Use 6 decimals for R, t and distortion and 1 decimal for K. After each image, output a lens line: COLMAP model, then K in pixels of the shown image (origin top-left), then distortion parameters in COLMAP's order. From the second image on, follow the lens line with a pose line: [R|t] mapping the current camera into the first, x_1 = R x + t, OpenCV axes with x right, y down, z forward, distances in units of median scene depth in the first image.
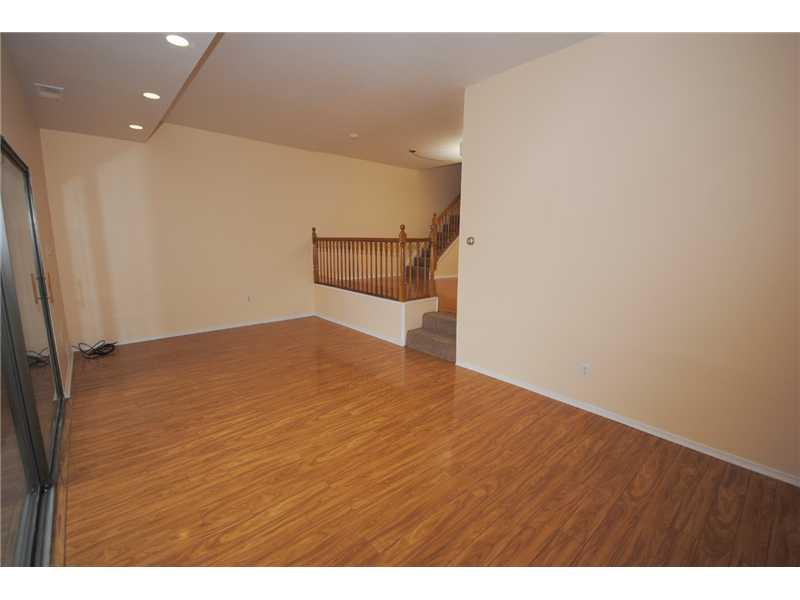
lens RADIAL K [[351.4, 0, 405.9], [0, 351.4, 301.0], [0, 0, 1]] dist [-0.001261, -0.000619]
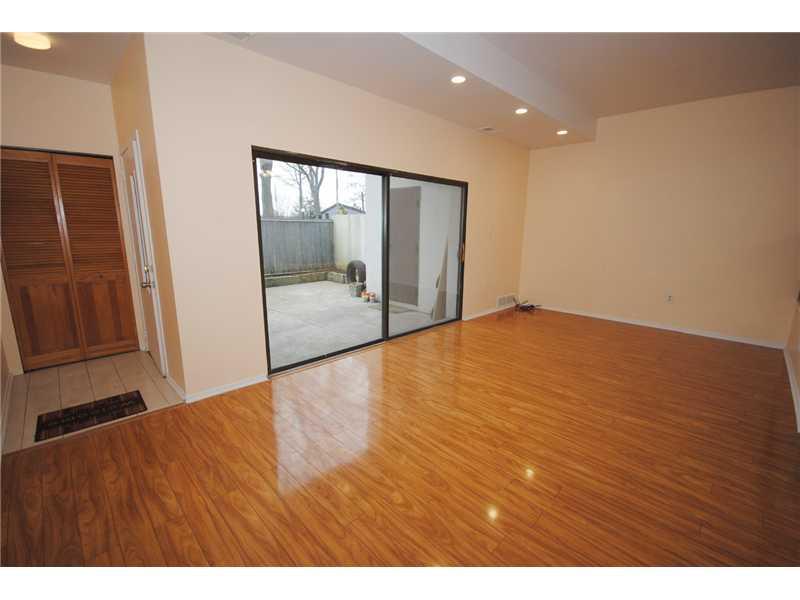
lens RADIAL K [[351.4, 0, 399.2], [0, 351.4, 301.3], [0, 0, 1]] dist [-0.001261, -0.000619]
pose [[0.050390, 0.195273, -0.979454, 0.680100], [-0.186686, 0.965256, 0.182838, -0.062785], [0.981126, 0.173637, 0.085094, 0.588957]]
